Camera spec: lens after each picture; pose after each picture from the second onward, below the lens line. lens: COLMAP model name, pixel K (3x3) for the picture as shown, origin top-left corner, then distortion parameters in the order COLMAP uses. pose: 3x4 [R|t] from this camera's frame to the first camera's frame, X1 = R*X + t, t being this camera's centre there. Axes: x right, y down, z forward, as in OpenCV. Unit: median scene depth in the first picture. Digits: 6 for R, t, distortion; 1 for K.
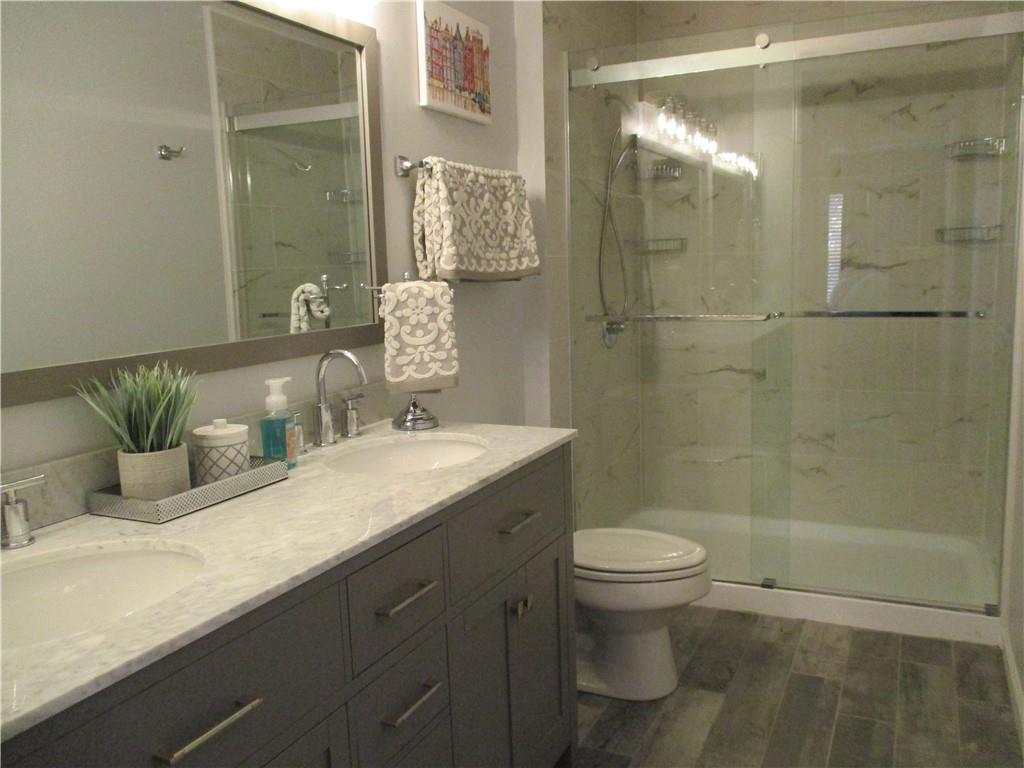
lens RADIAL K [[846.1, 0, 509.7], [0, 846.1, 382.7], [0, 0, 1]] dist [-0.025833, -0.005781]
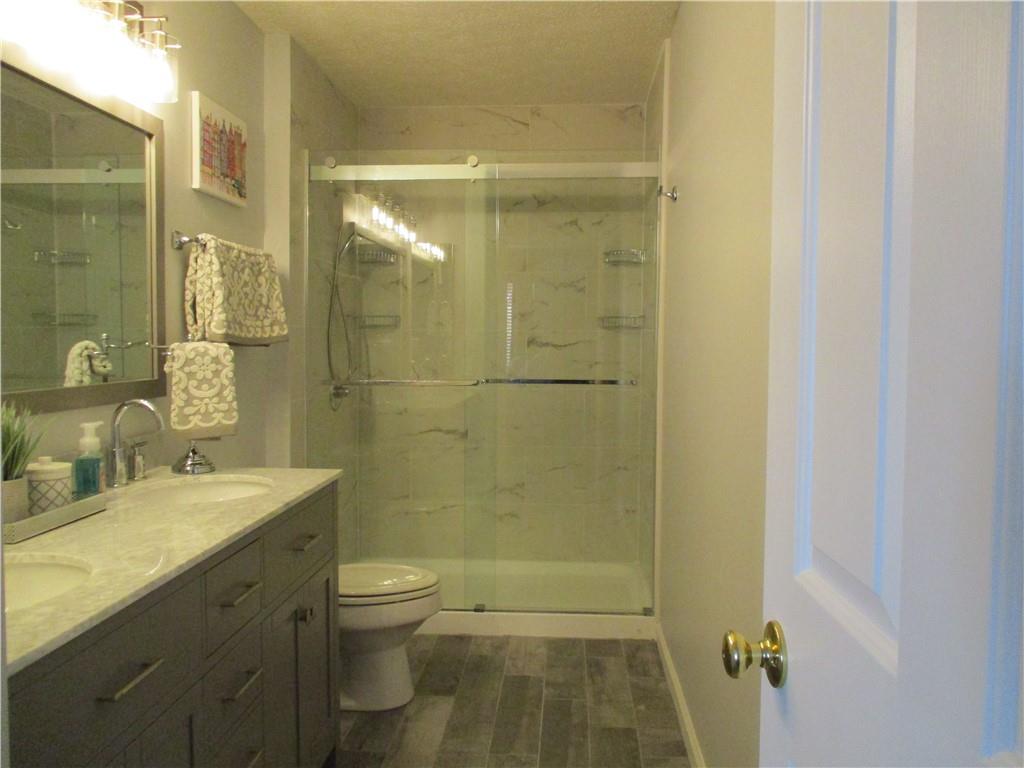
lens RADIAL K [[846.1, 0, 513.7], [0, 846.1, 383.2], [0, 0, 1]] dist [-0.025833, -0.005781]
pose [[0.926483, 0.016617, 0.375970, -0.121495], [0.017141, 0.996125, -0.086266, 0.033954], [-0.375946, 0.086369, 0.922608, -0.167526]]
